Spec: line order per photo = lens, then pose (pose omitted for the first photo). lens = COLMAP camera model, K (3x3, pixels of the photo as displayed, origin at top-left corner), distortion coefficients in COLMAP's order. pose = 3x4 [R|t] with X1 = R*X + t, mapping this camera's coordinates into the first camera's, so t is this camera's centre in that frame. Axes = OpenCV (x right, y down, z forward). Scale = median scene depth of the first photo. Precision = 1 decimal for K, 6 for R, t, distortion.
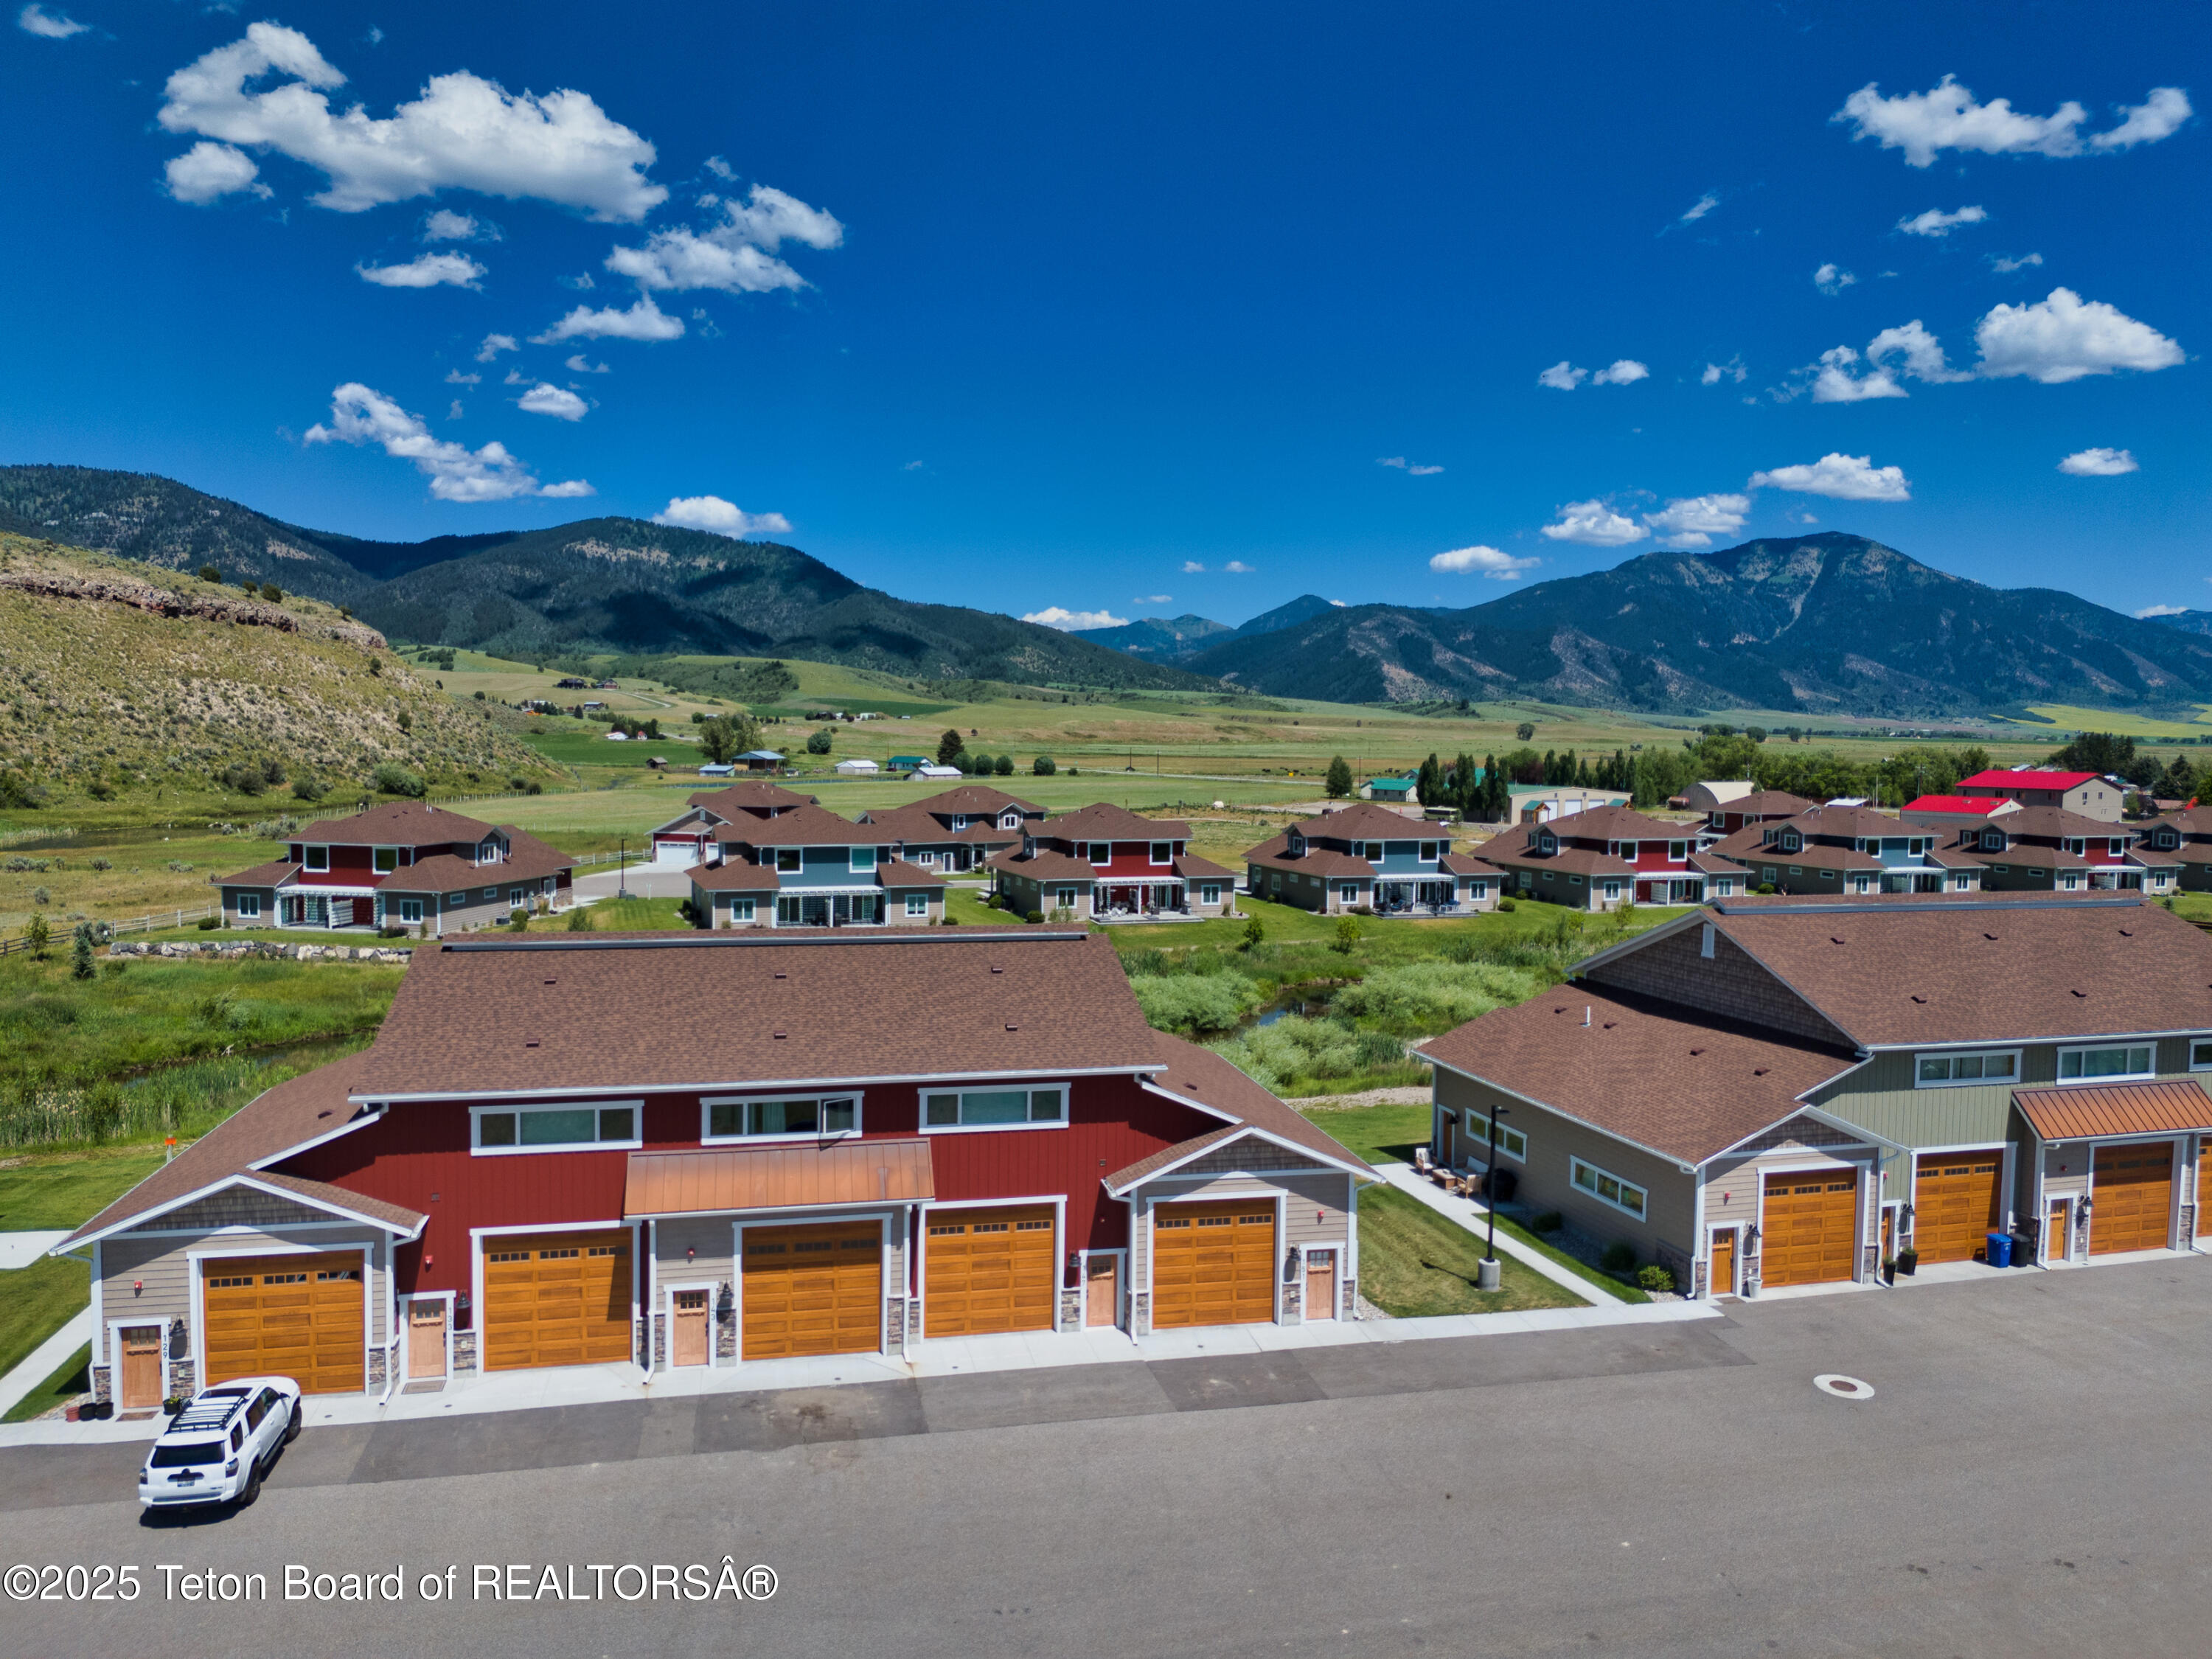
lens RADIAL K [[1575.2, 0, 1106.0], [0, 1575.2, 829.5], [0, 0, 1]] dist [0.078443, -0.082600]
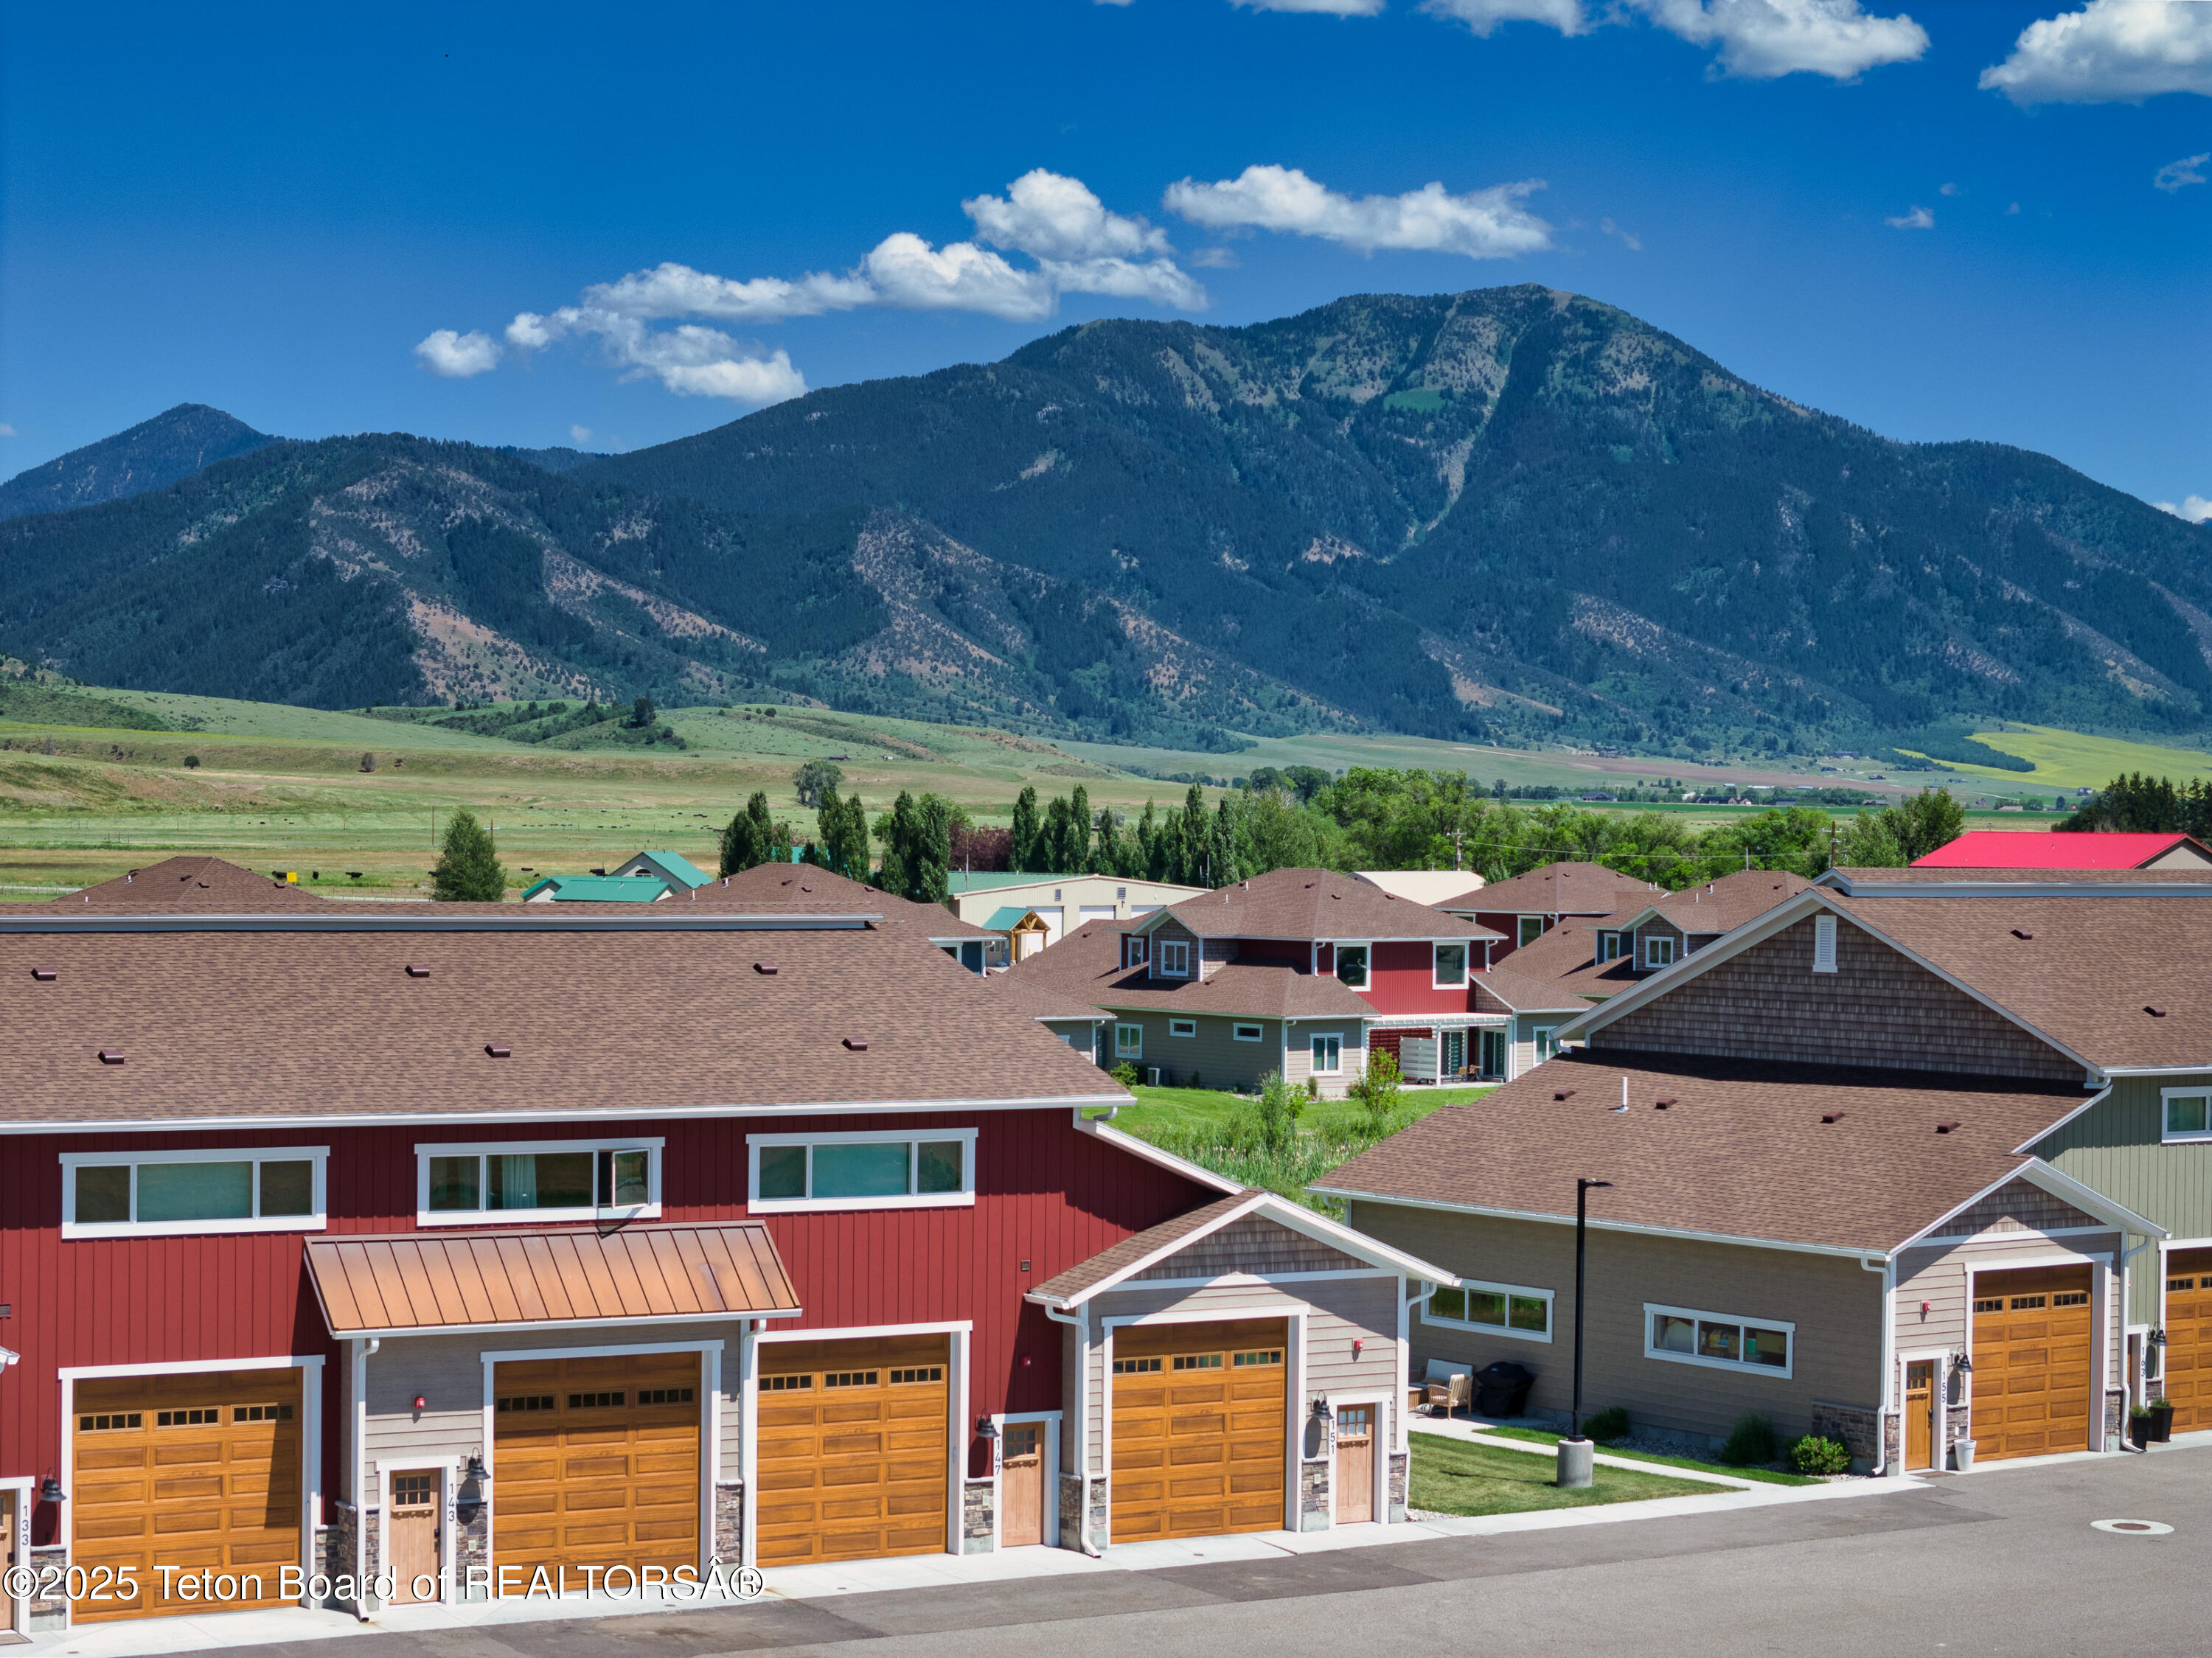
lens RADIAL K [[4569.5, 0, 1106.0], [0, 4569.5, 829.0], [0, 0, 1]] dist [-0.145377, 0.460227]
pose [[0.944354, -0.004907, 0.328894, -0.475788], [0.023373, 0.998362, -0.052214, 0.124041], [-0.328099, 0.056995, 0.942922, -0.554825]]
